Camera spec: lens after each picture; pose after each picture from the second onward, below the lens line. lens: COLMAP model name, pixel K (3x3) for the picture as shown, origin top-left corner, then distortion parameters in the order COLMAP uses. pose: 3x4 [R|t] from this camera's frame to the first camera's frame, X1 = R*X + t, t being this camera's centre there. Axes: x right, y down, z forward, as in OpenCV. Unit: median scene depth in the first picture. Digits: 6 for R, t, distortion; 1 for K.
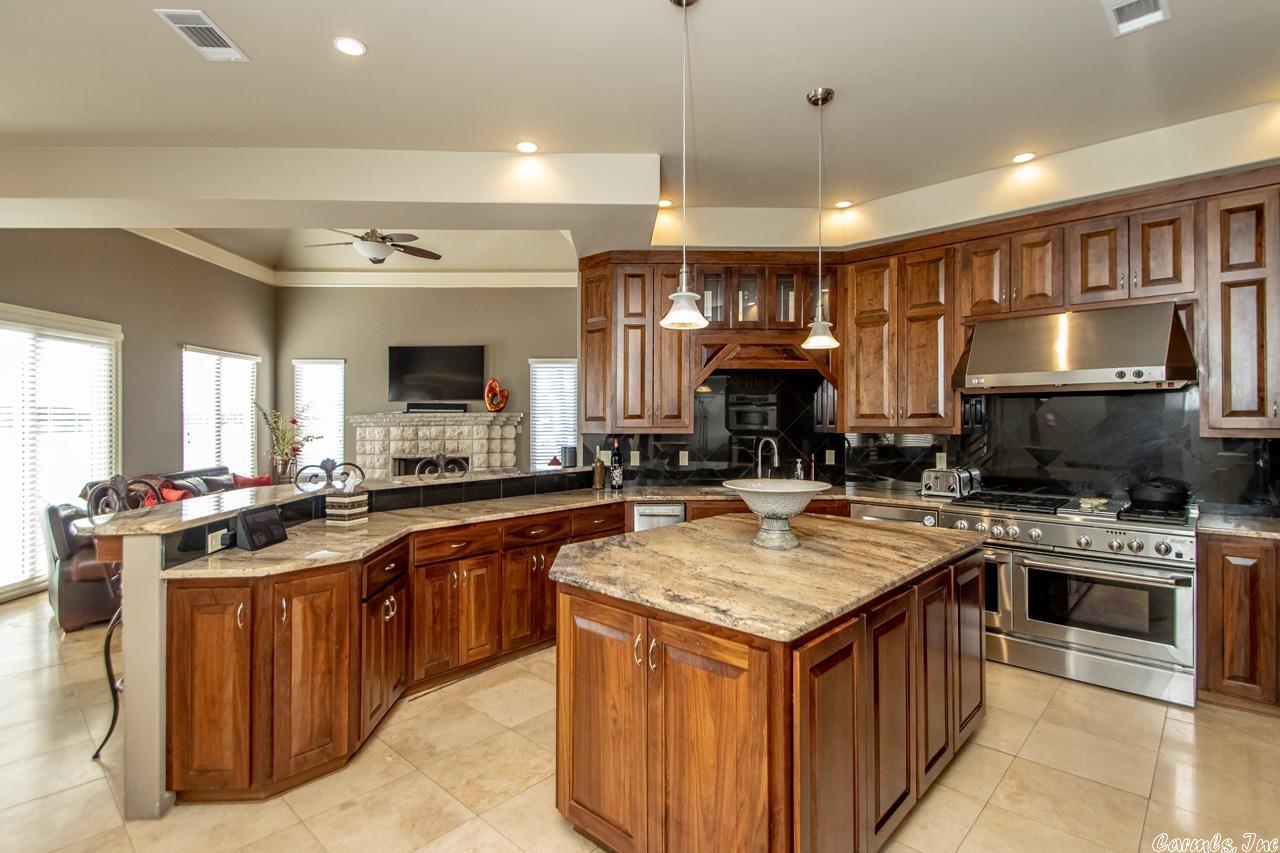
lens RADIAL K [[633.7, 0, 640.0], [0, 633.7, 426.5], [0, 0, 1]] dist [0.023168, -0.020555]
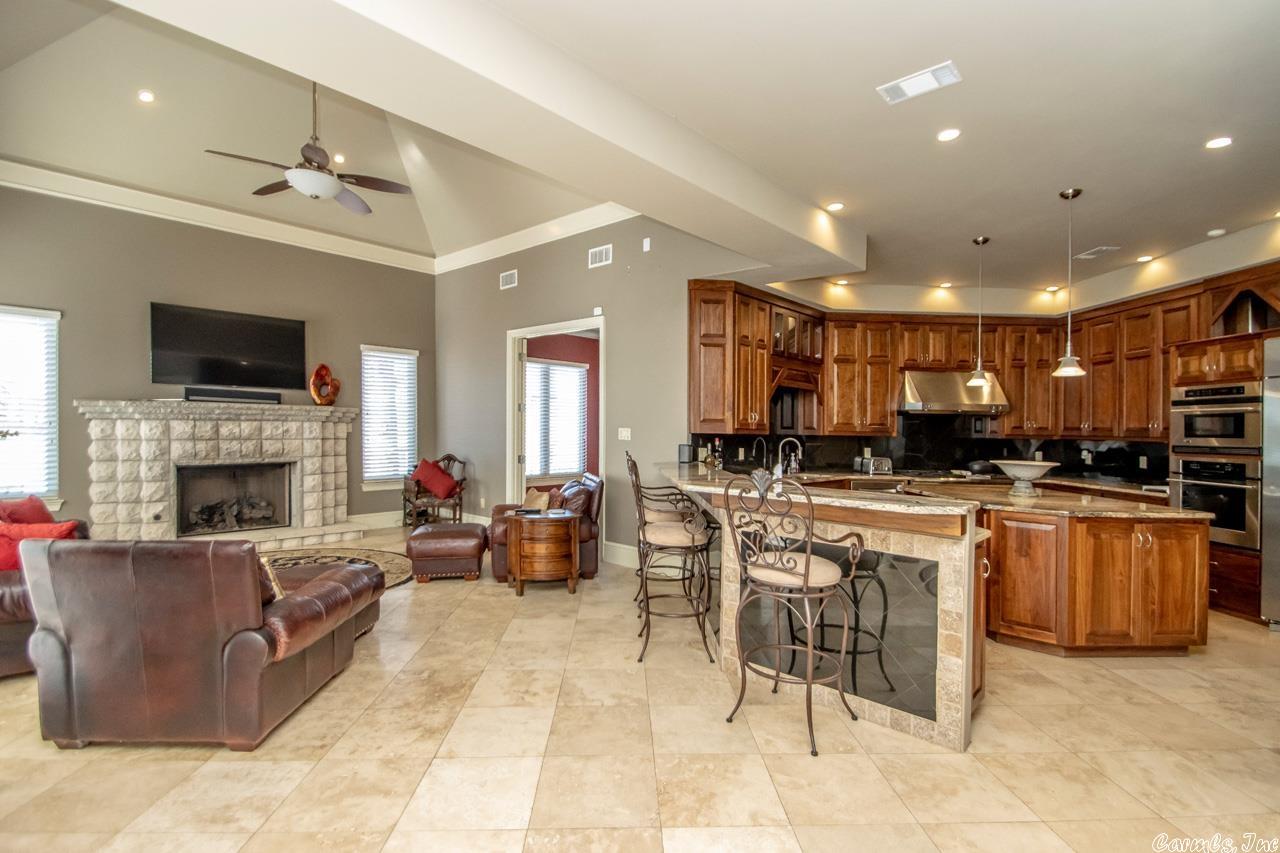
lens RADIAL K [[604.7, 0, 656.6], [0, 604.7, 441.8], [0, 0, 1]] dist [0.019025, -0.016652]
pose [[0.687938, 0.003013, 0.725763, -0.509126], [-0.015019, 0.999836, 0.010086, 0.009252], [-0.725614, -0.017839, 0.687871, 0.164082]]
